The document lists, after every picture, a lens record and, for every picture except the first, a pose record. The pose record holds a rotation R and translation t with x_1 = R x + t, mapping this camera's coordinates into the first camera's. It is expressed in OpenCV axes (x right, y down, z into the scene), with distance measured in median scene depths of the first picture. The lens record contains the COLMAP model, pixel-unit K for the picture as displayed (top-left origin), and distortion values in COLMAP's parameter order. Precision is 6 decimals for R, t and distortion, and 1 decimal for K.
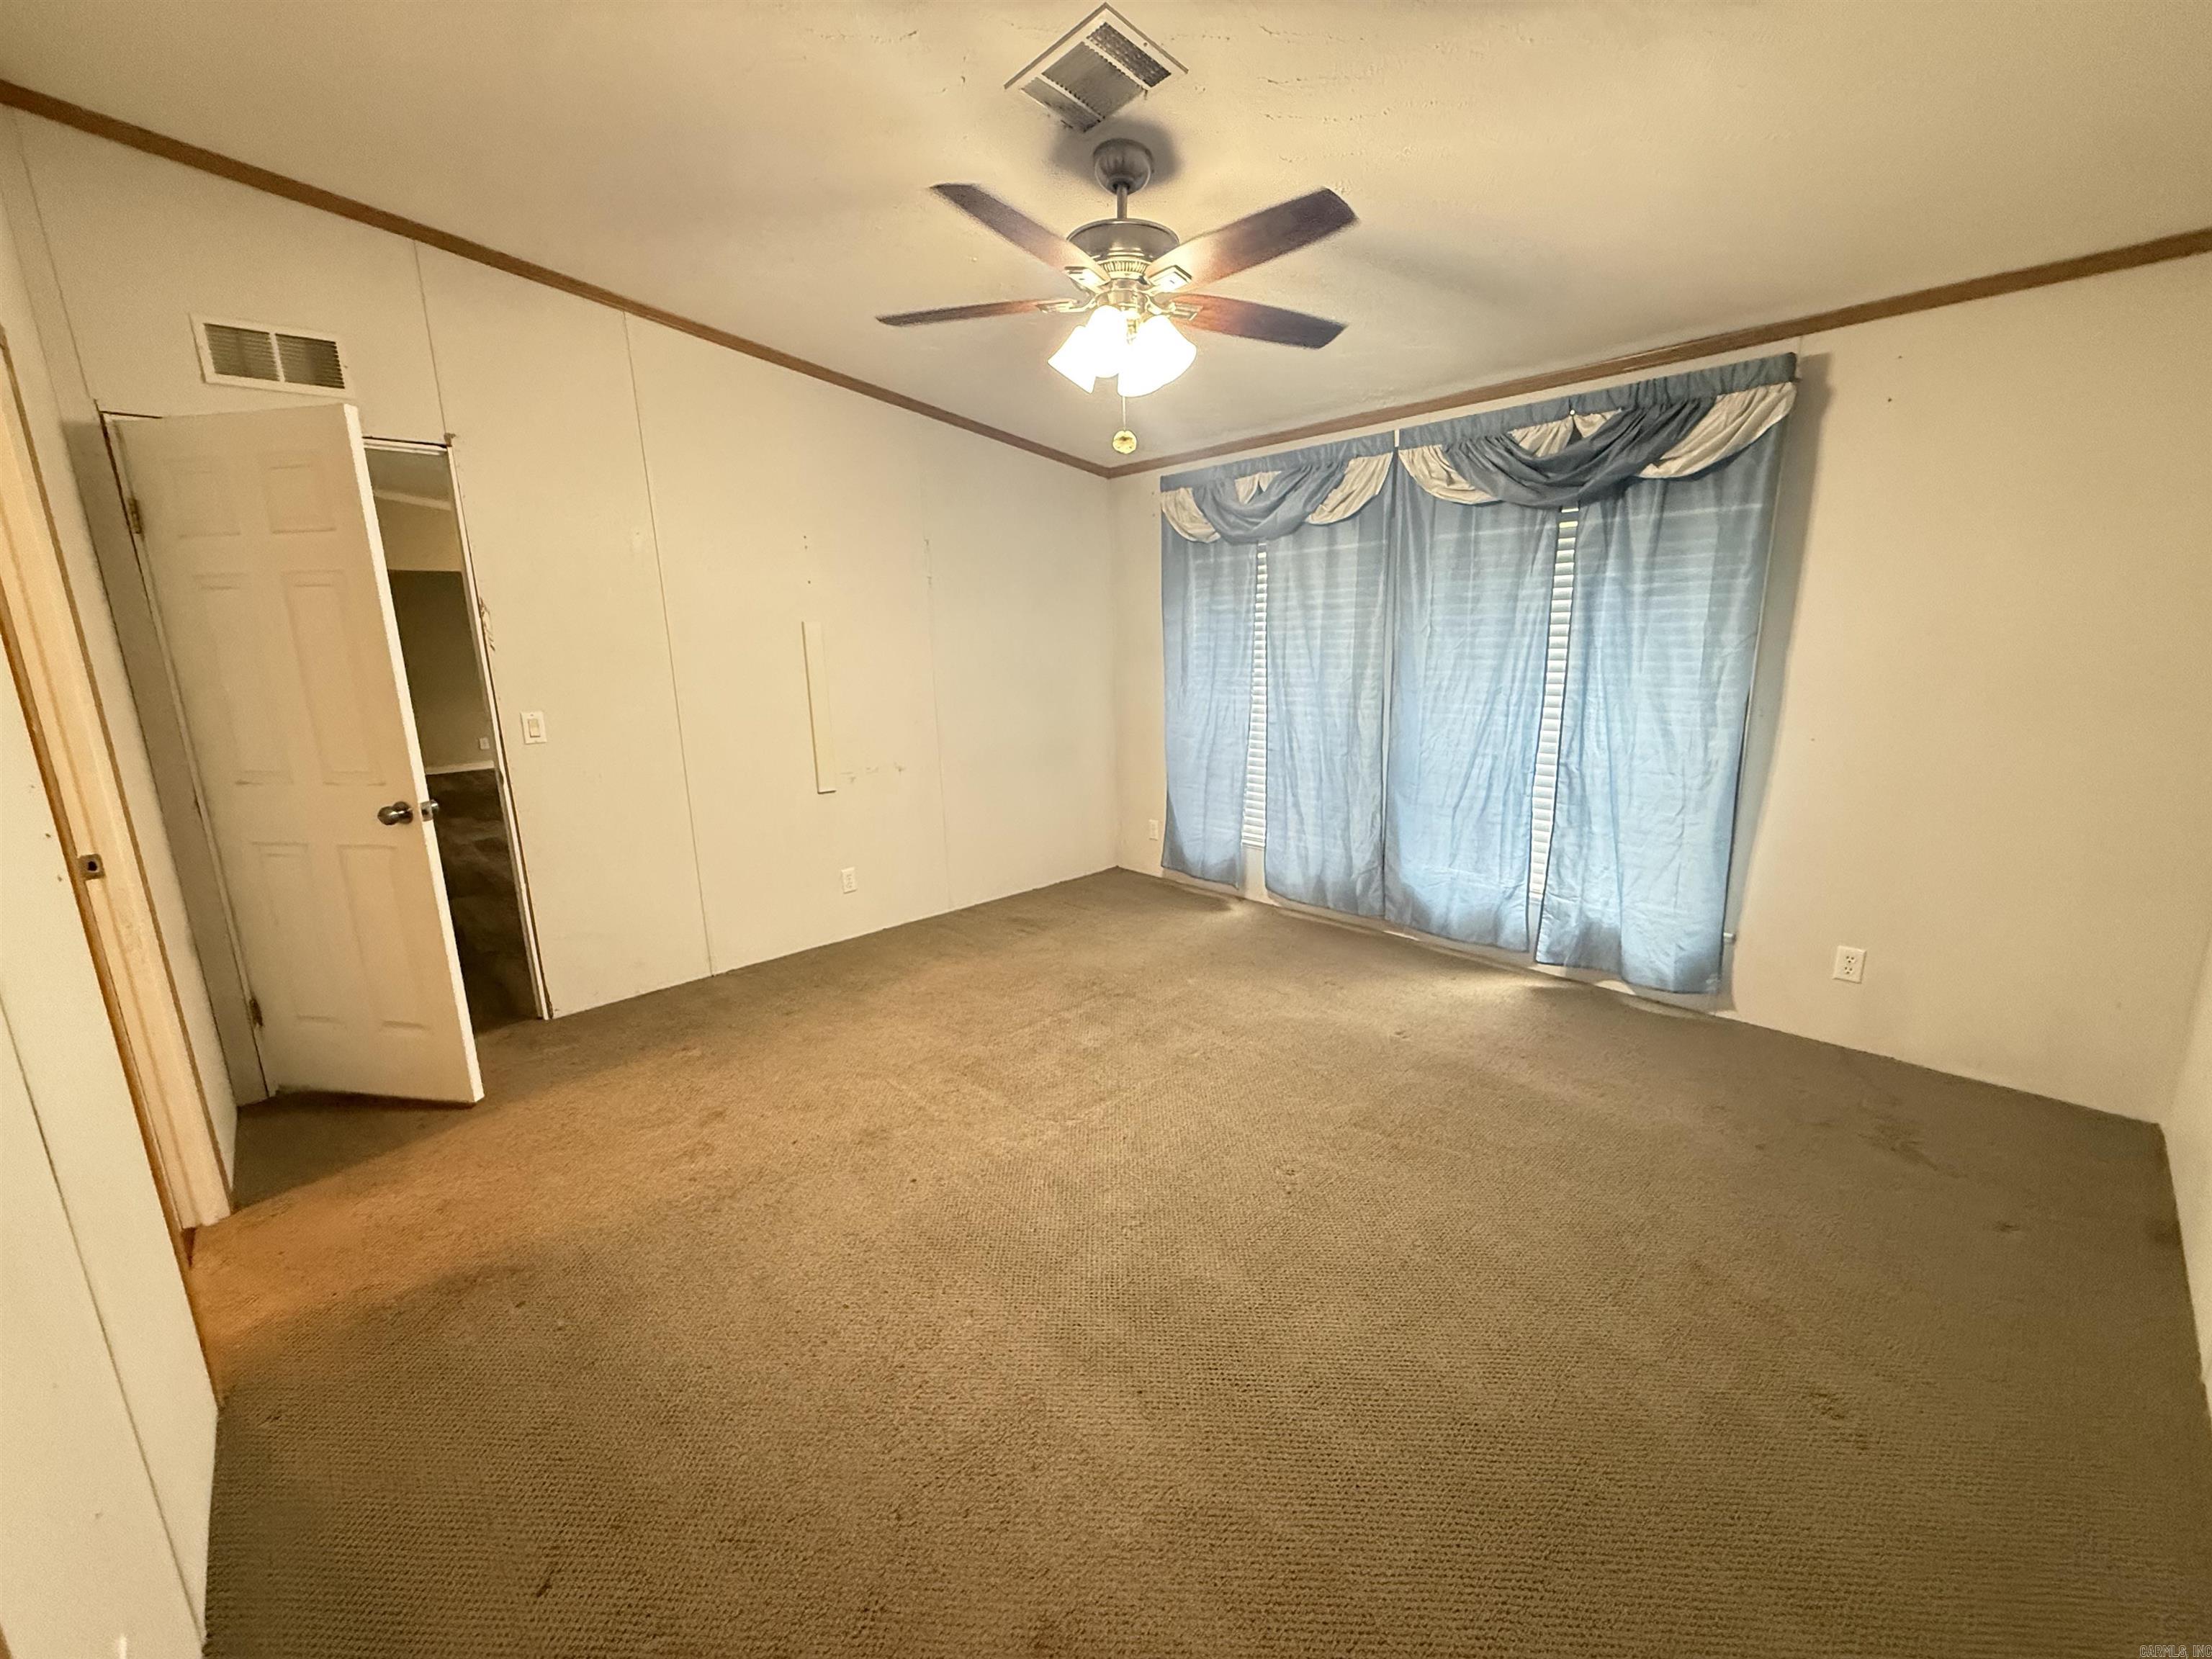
lens RADIAL K [[883.8, 0, 1114.8], [0, 883.8, 823.9], [0, 0, 1]] dist [-0.000975, 0.000647]
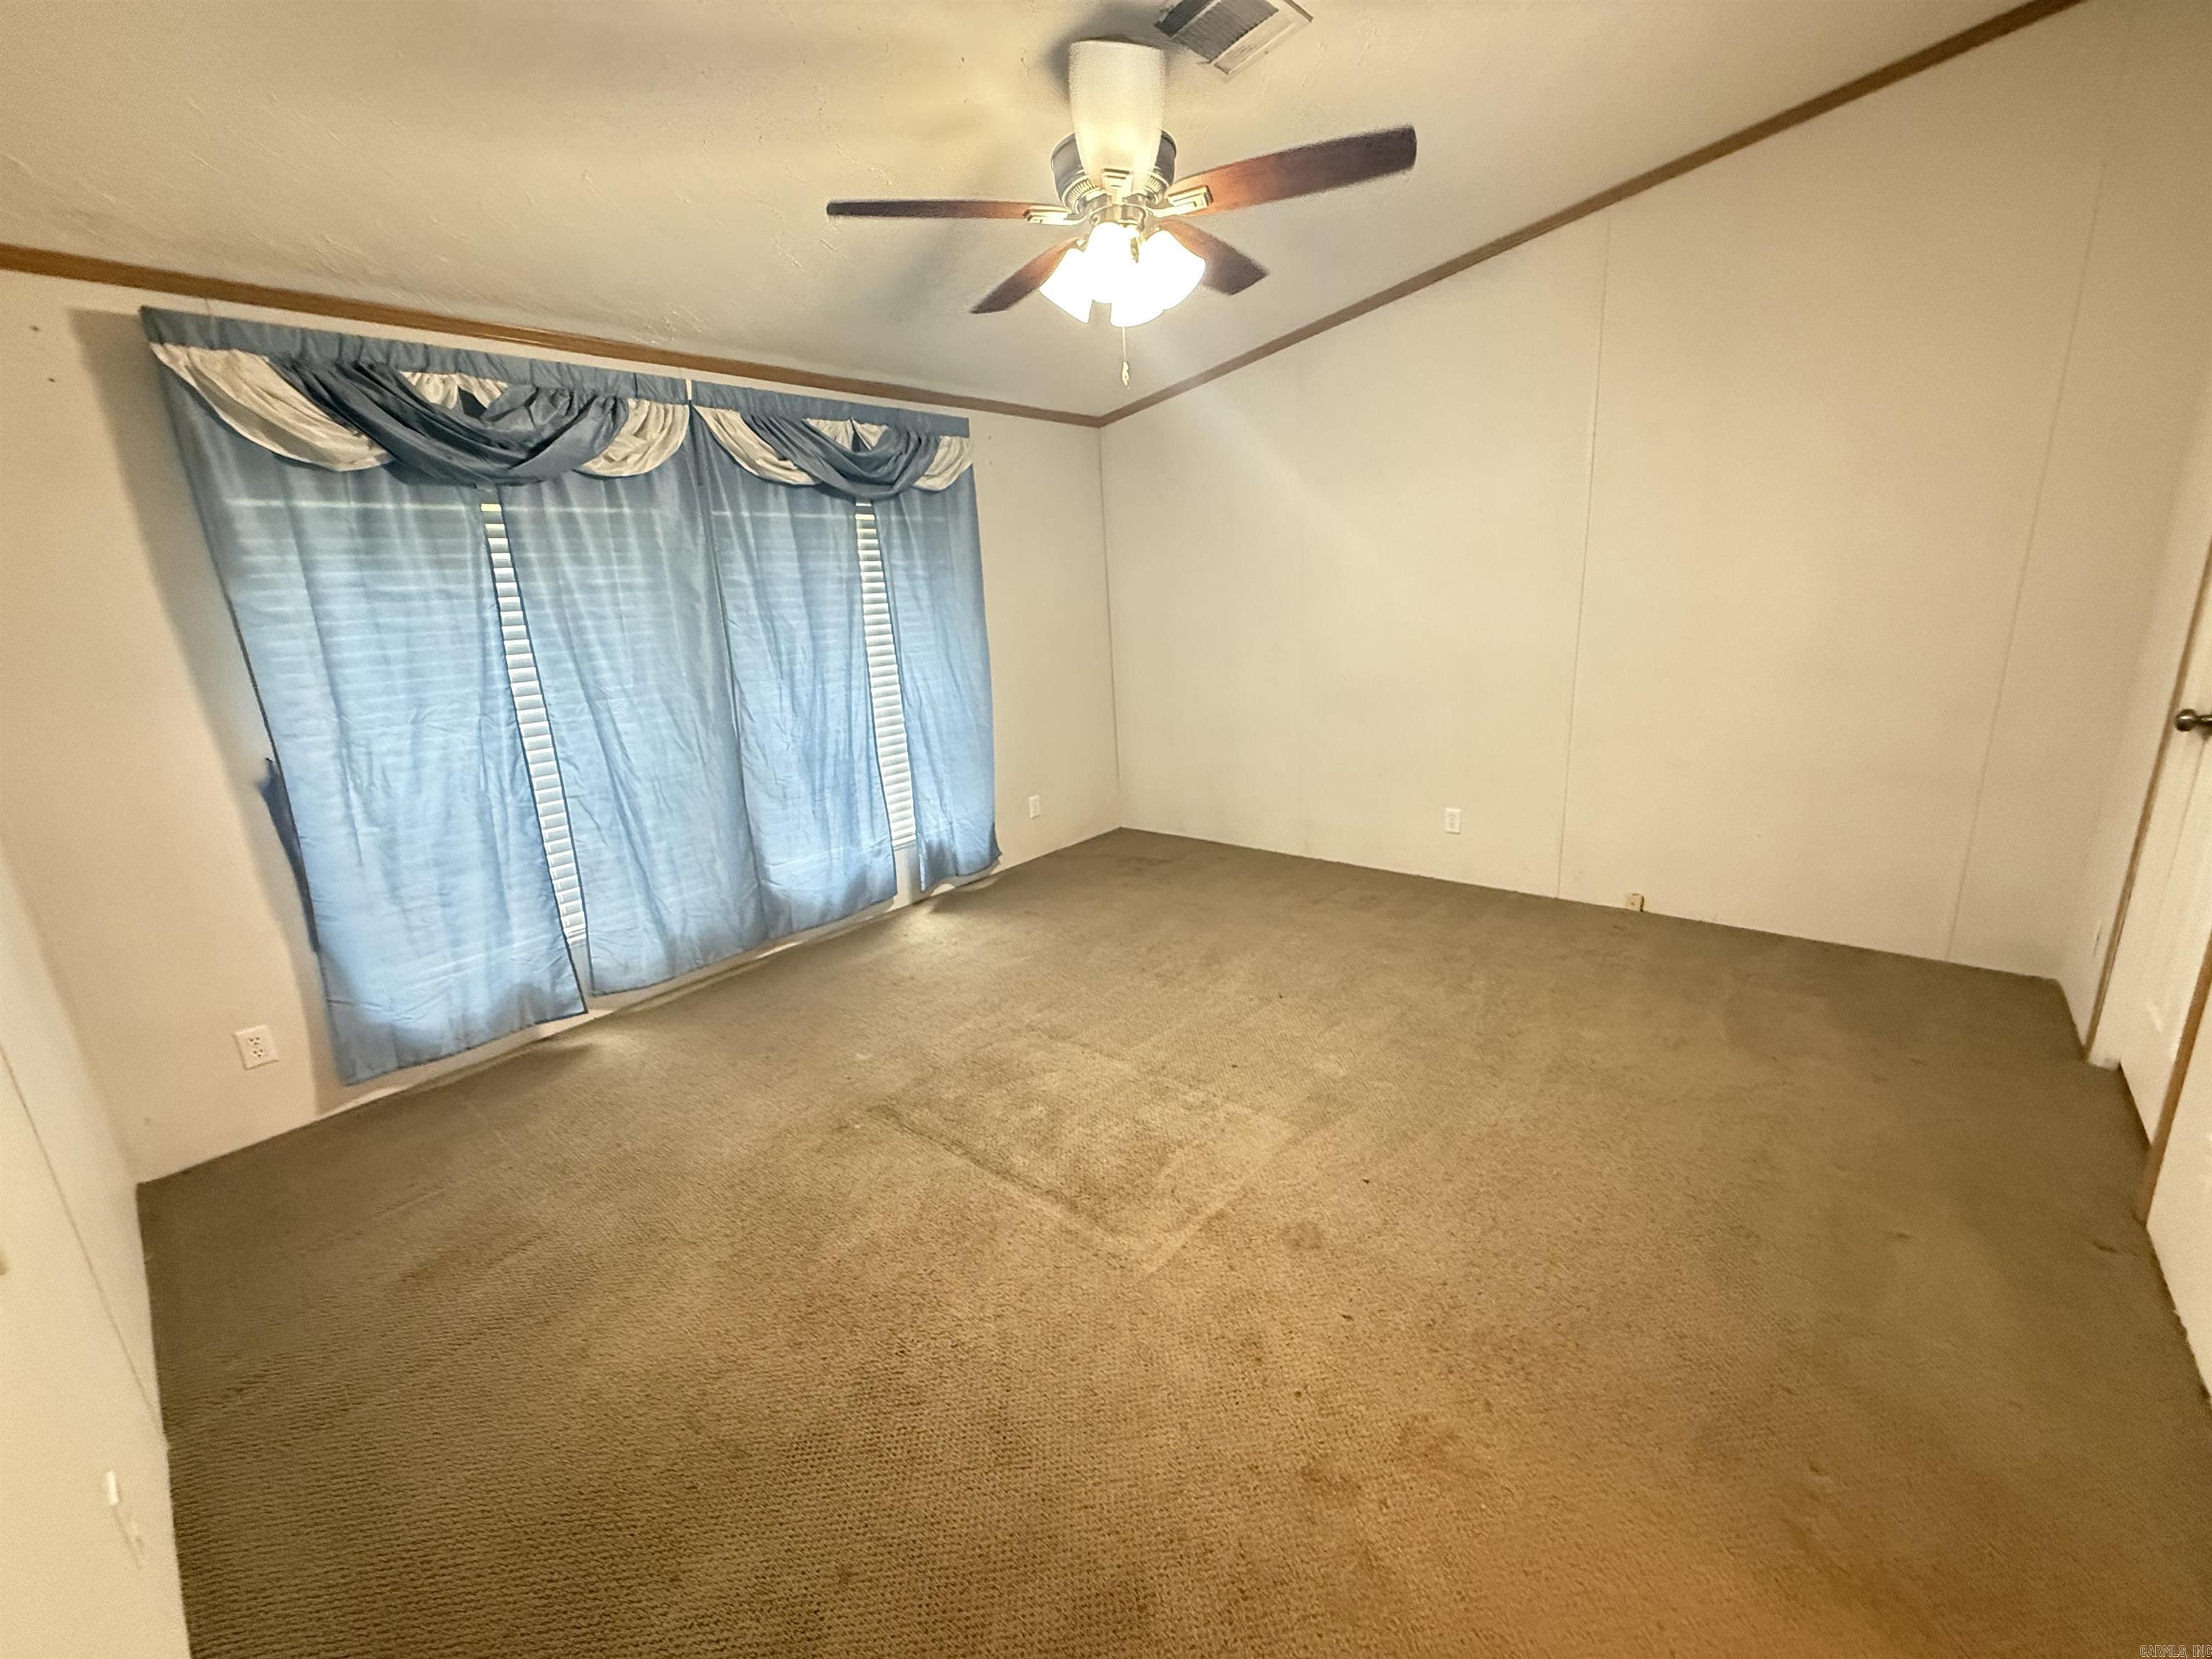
lens RADIAL K [[883.8, 0, 1105.5], [0, 883.8, 825.1], [0, 0, 1]] dist [-0.000975, 0.000647]
pose [[-0.108097, -0.233948, 0.966221, -0.744649], [0.257992, 0.932017, 0.254529, -0.183711], [-0.960081, 0.276791, -0.040391, 0.885249]]
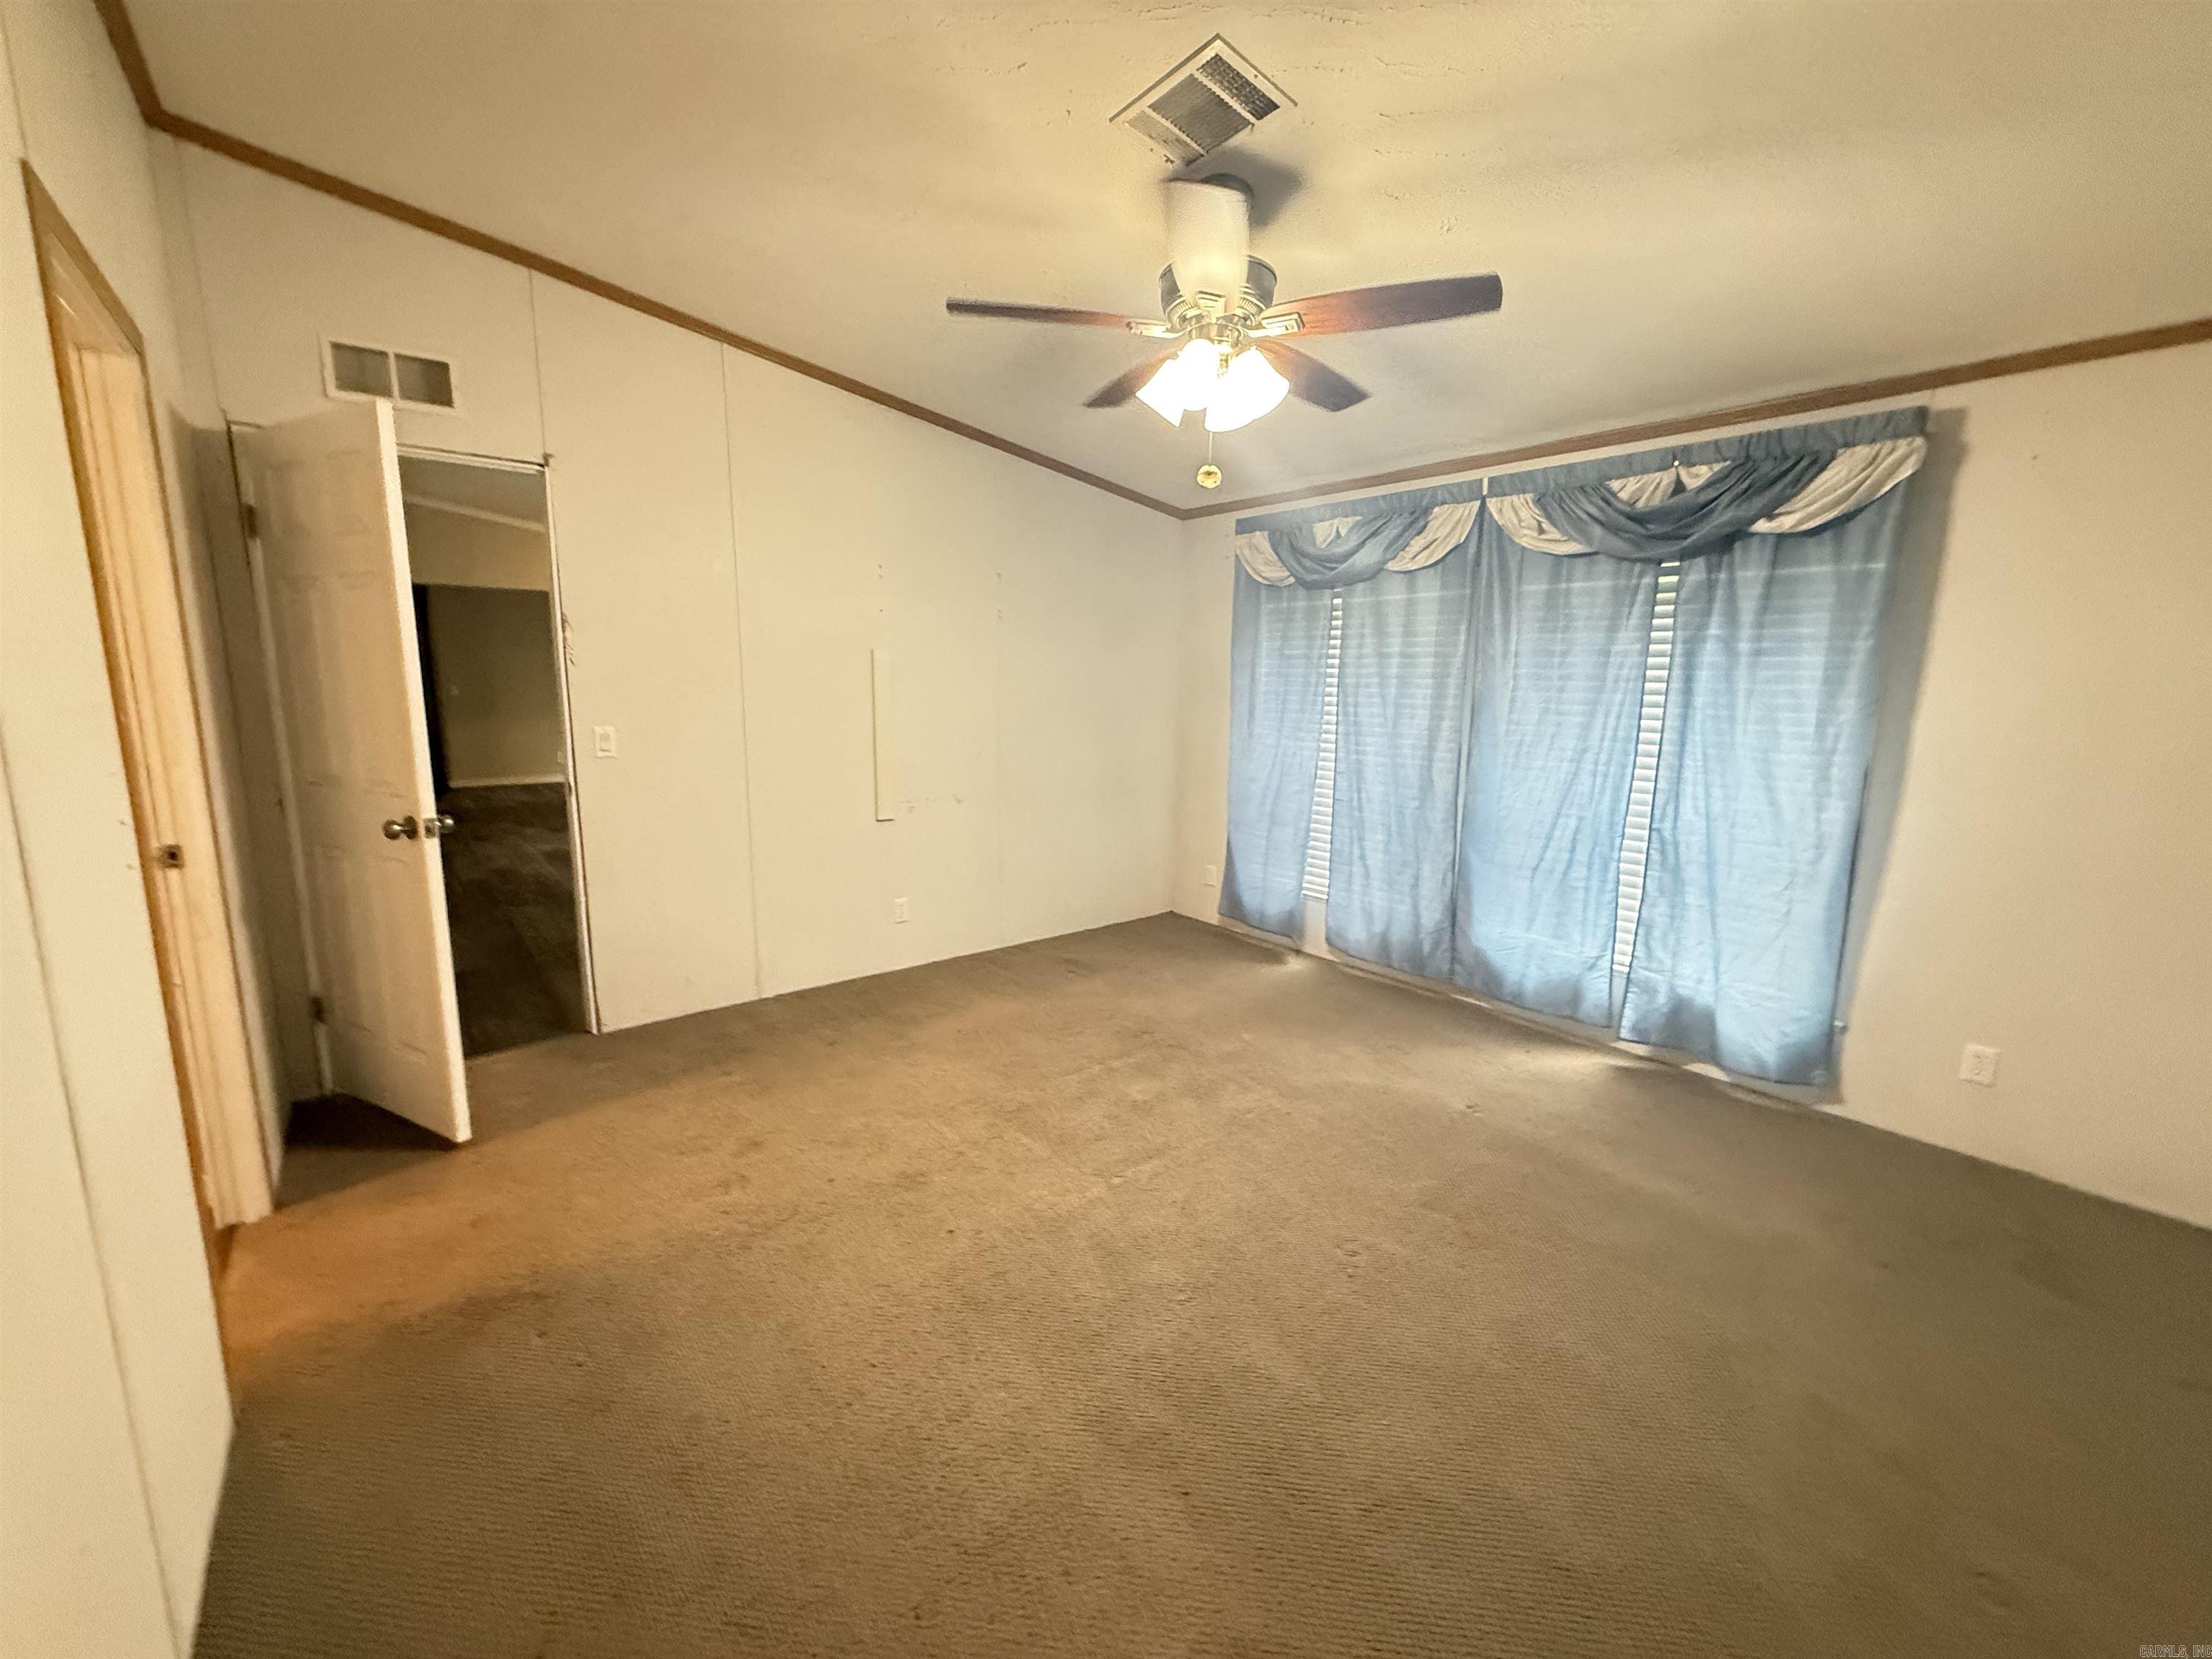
lens RADIAL K [[883.8, 0, 1115.0], [0, 883.8, 825.5], [0, 0, 1]] dist [-0.000975, 0.000647]
pose [[0.997096, 0.050057, -0.057389, -0.014173], [-0.052638, 0.997627, -0.044370, 0.000327], [0.055032, 0.047262, 0.997365, 0.030372]]
